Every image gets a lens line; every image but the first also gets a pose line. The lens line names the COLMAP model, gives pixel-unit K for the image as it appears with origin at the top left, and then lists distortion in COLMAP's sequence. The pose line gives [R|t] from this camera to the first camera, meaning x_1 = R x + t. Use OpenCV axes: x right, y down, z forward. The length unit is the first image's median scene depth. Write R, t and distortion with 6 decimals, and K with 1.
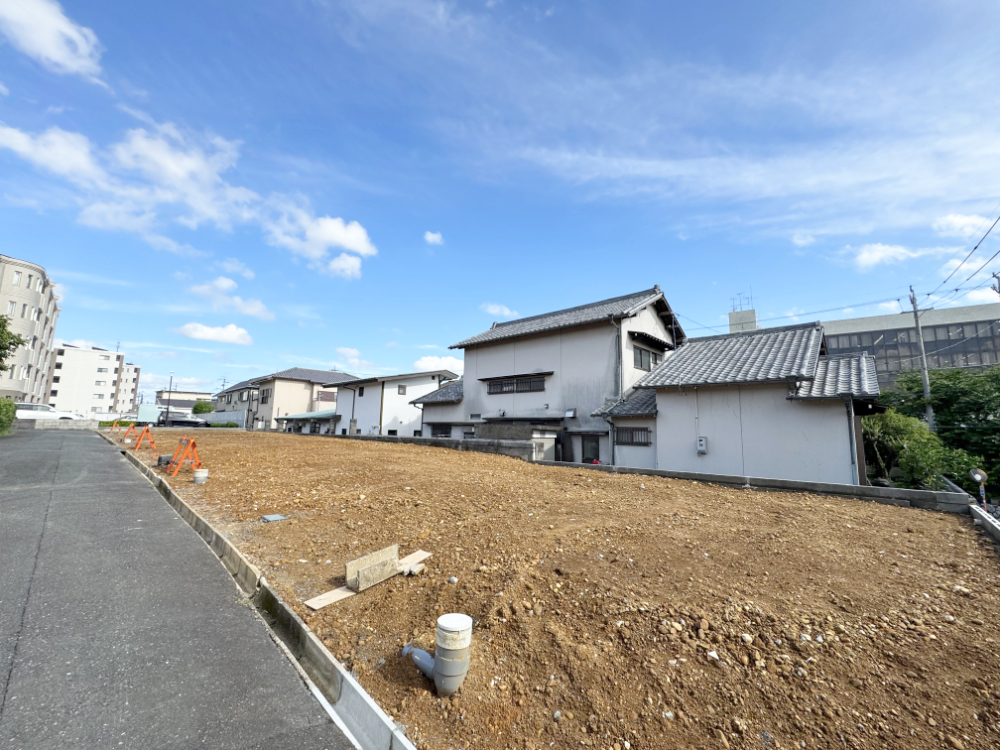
lens RADIAL K [[398.8, 0, 499.4], [0, 398.8, 371.3], [0, 0, 1]] dist [-0.002801, 0.000310]
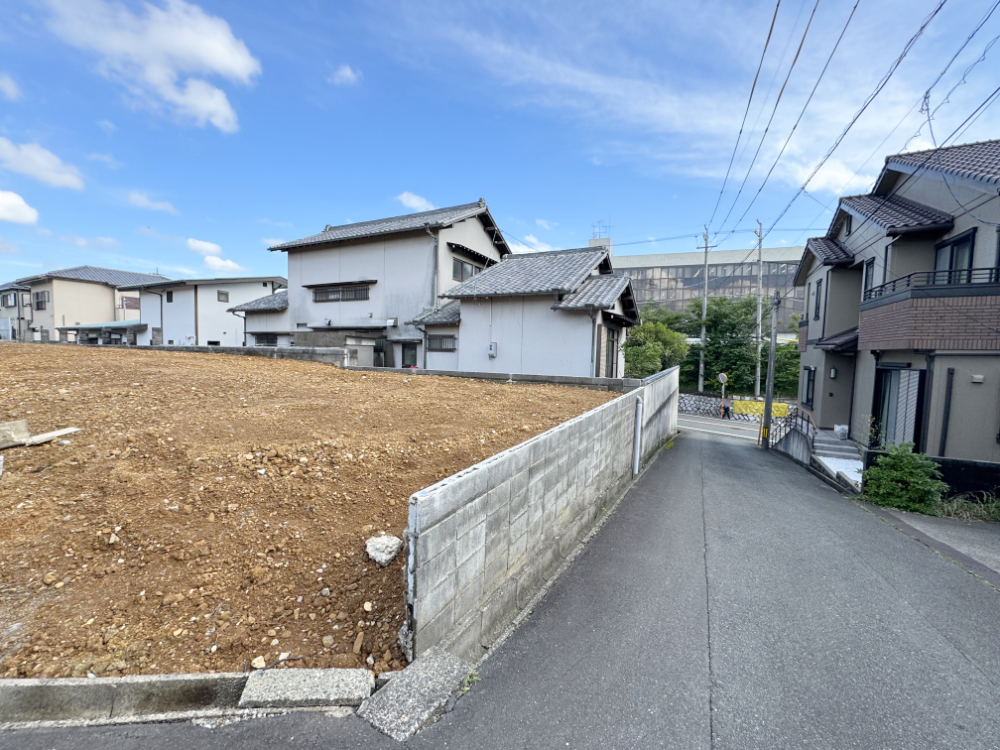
lens RADIAL K [[398.8, 0, 499.4], [0, 398.8, 371.3], [0, 0, 1]] dist [-0.002801, 0.000310]
pose [[0.959052, -0.012986, 0.282931, 0.159765], [-0.043956, 0.980020, 0.193979, 0.019419], [-0.279797, -0.198473, 0.939320, -0.062634]]
